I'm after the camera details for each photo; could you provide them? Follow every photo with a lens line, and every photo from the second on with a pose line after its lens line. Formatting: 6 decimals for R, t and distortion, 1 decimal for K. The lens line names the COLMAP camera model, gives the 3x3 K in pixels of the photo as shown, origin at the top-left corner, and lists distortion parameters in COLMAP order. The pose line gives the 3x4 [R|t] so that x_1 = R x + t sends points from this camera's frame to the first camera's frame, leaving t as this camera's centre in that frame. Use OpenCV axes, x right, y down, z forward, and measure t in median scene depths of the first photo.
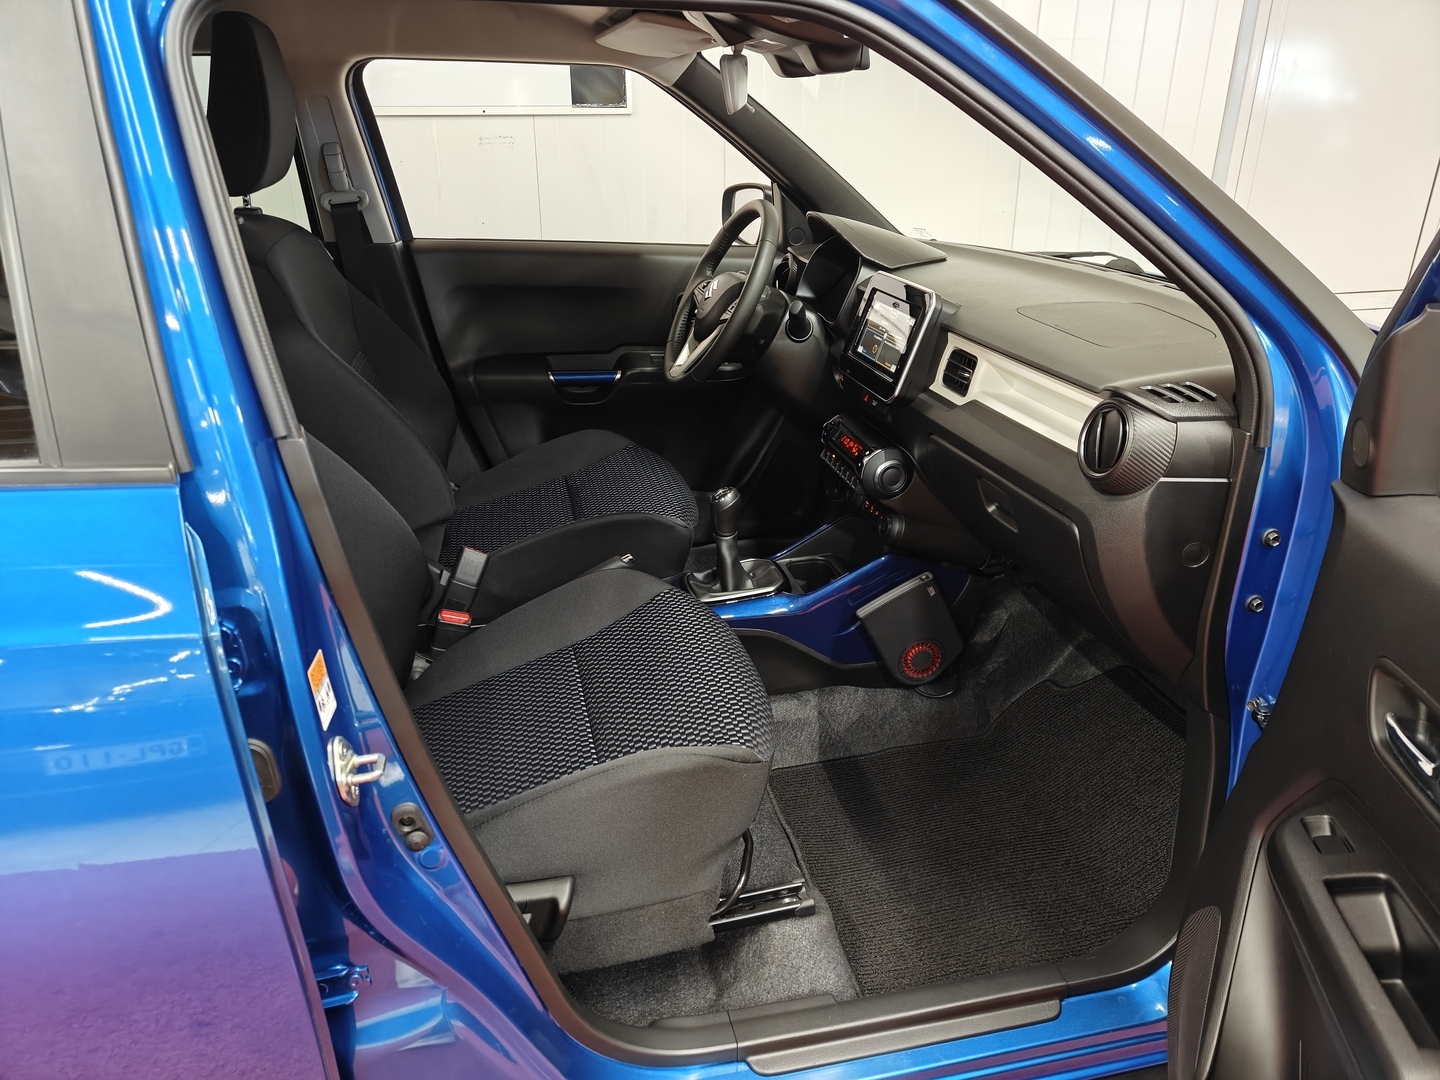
lens RADIAL K [[1031.5, 0, 724.0], [0, 1031.5, 543.0], [0, 0, 1]] dist [0.030700, -0.006226]
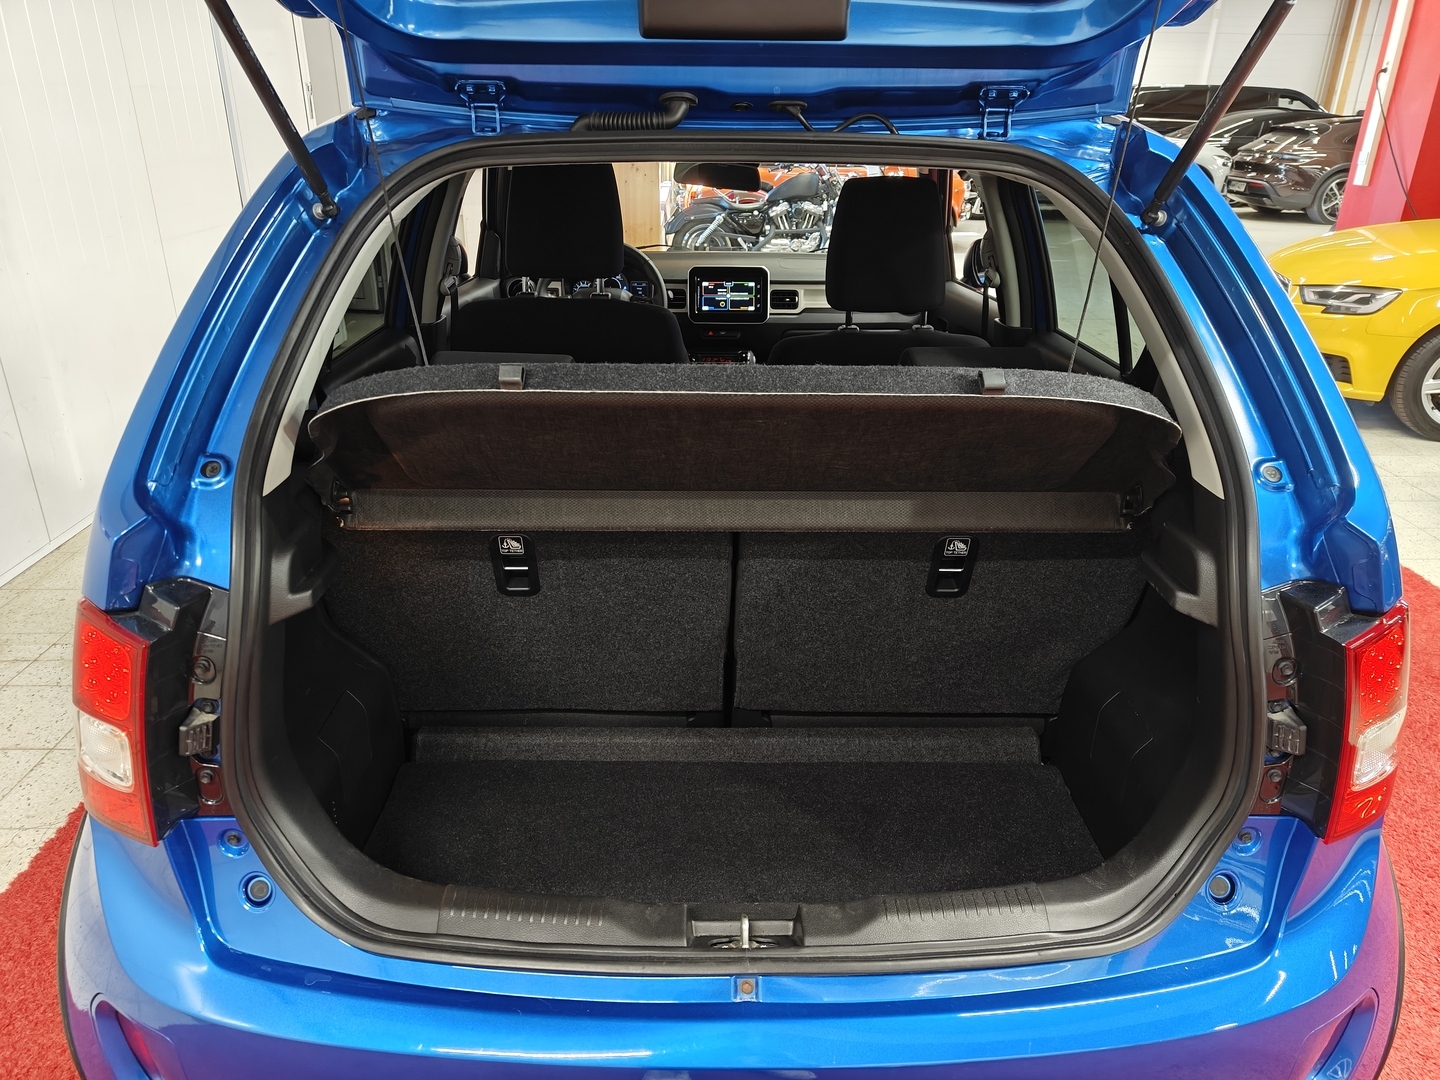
lens RADIAL K [[1031.5, 0, 724.0], [0, 1031.5, 543.0], [0, 0, 1]] dist [0.030700, -0.006226]
pose [[0.212944, -0.392920, 0.894577, -1.792657], [0.370174, 0.879766, 0.298299, -0.379938], [-0.904227, 0.267629, 0.332790, 0.492263]]
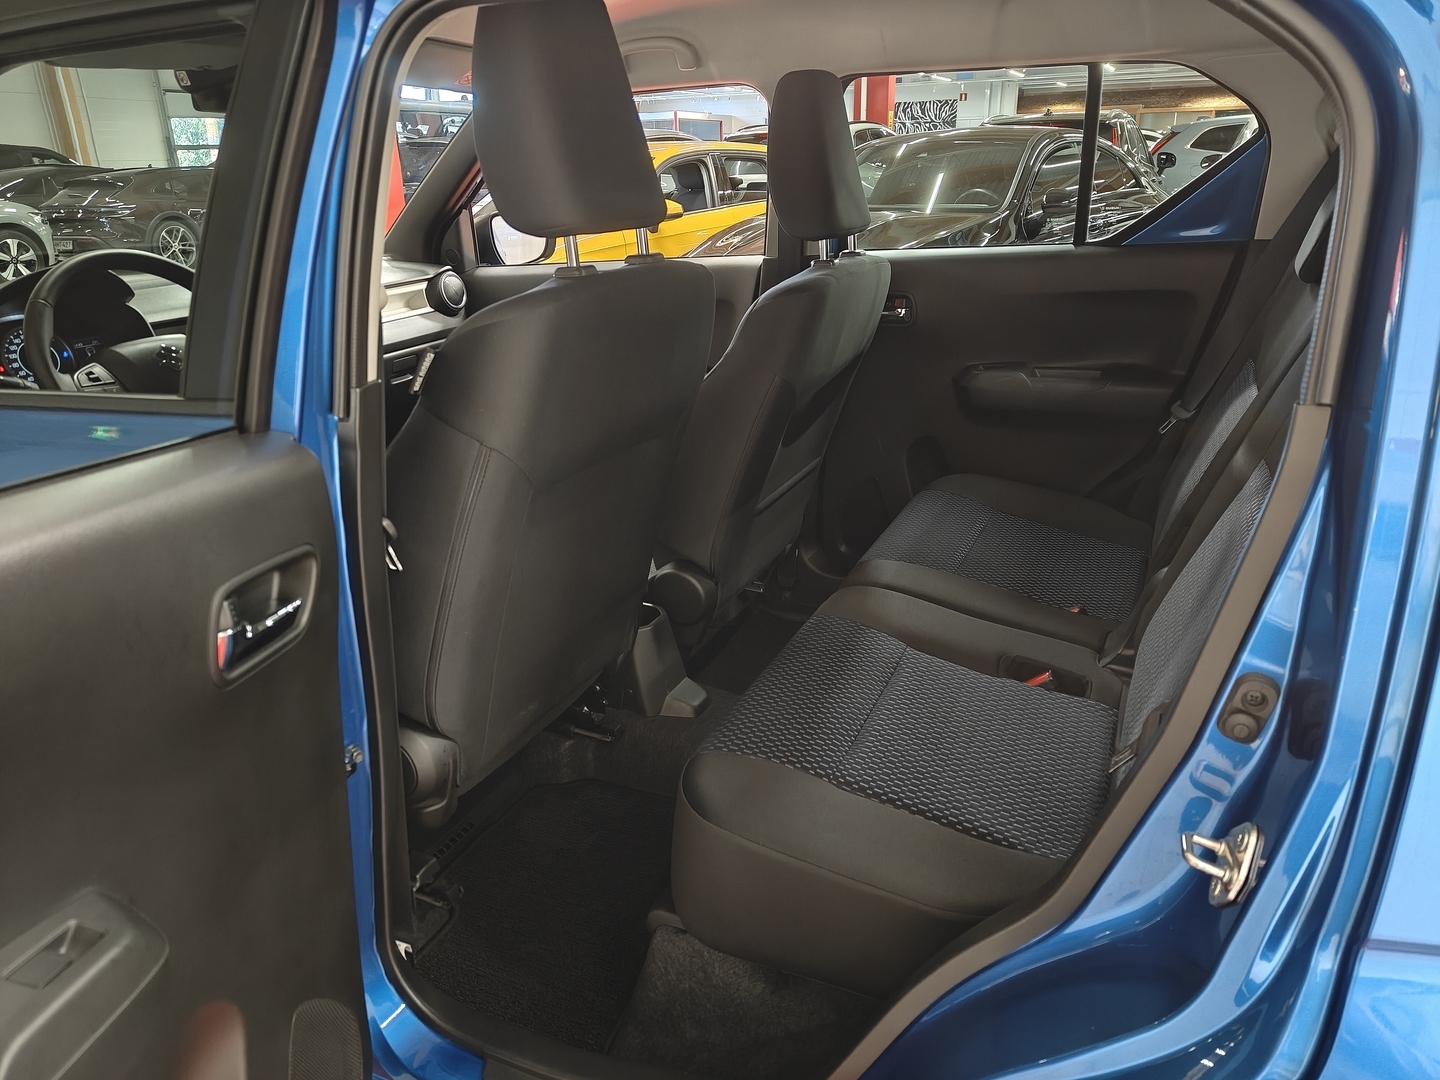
lens RADIAL K [[1019.5, 0, 726.2], [0, 1019.5, 539.3], [0, 0, 1]] dist [0.017721, -0.004087]
pose [[-0.789858, -0.200776, 0.579494, -1.032051], [0.258256, 0.748145, 0.611214, -0.623404], [-0.556263, 0.632430, -0.539077, 1.533659]]
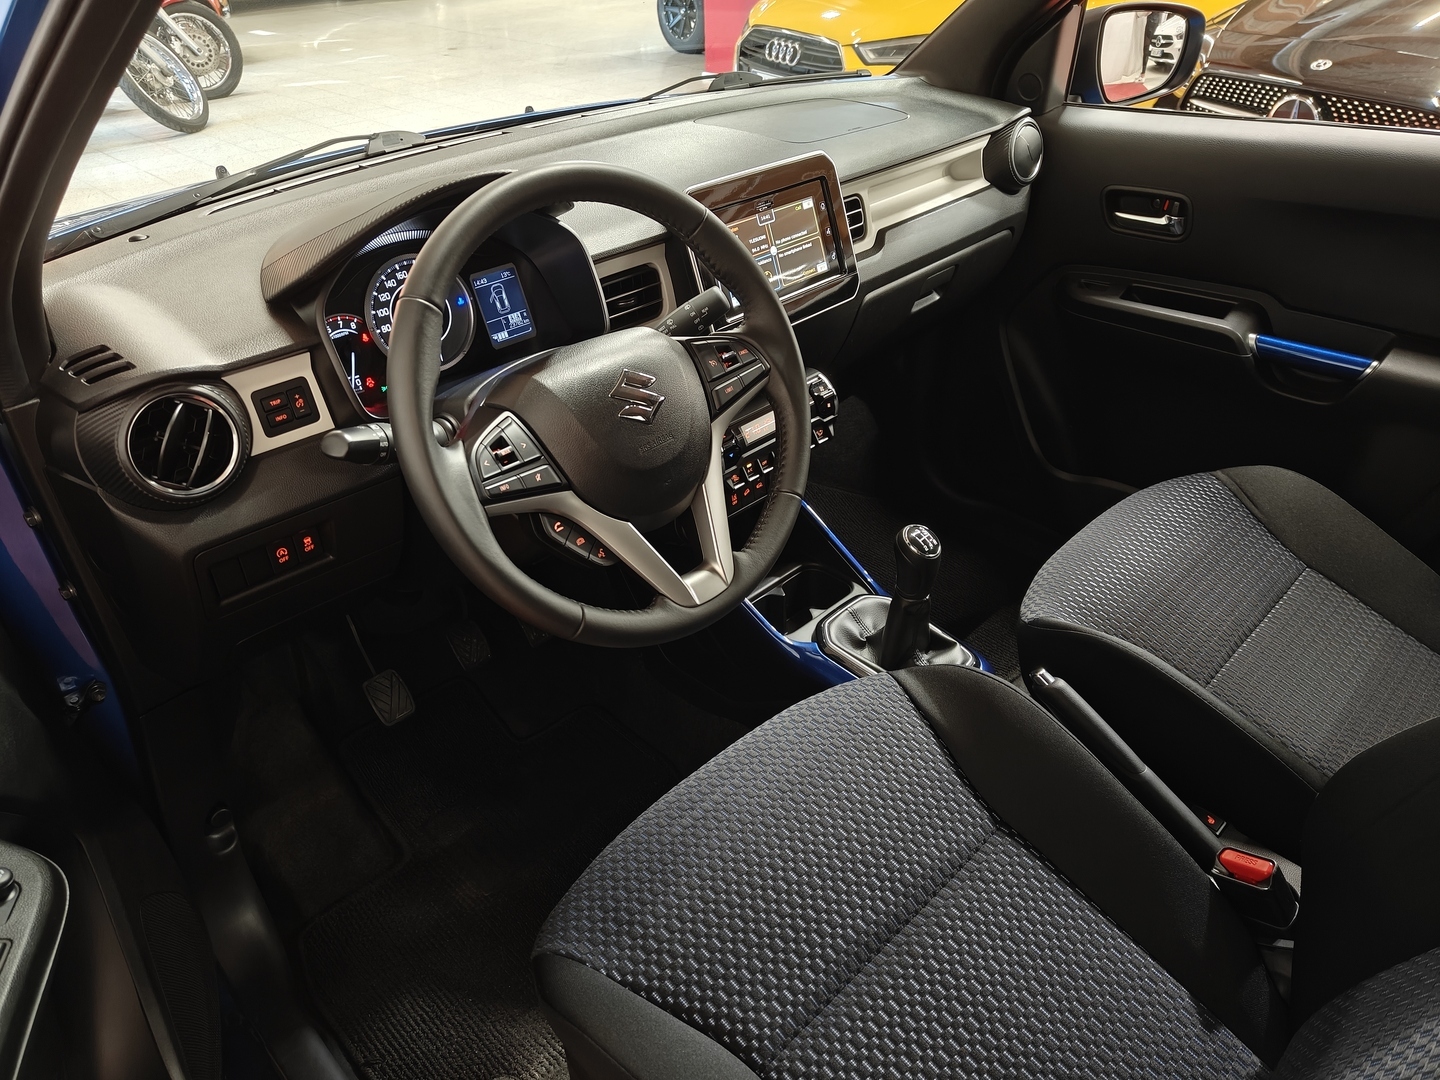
lens RADIAL K [[1019.4, 0, 714.0], [0, 1019.4, 543.5], [0, 0, 1]] dist [0.007150, 0.001446]
pose [[-0.527093, -0.475781, 0.704135, -0.415624], [0.341098, 0.640457, 0.688089, -0.574222], [-0.778347, 0.602866, -0.175293, 1.292875]]
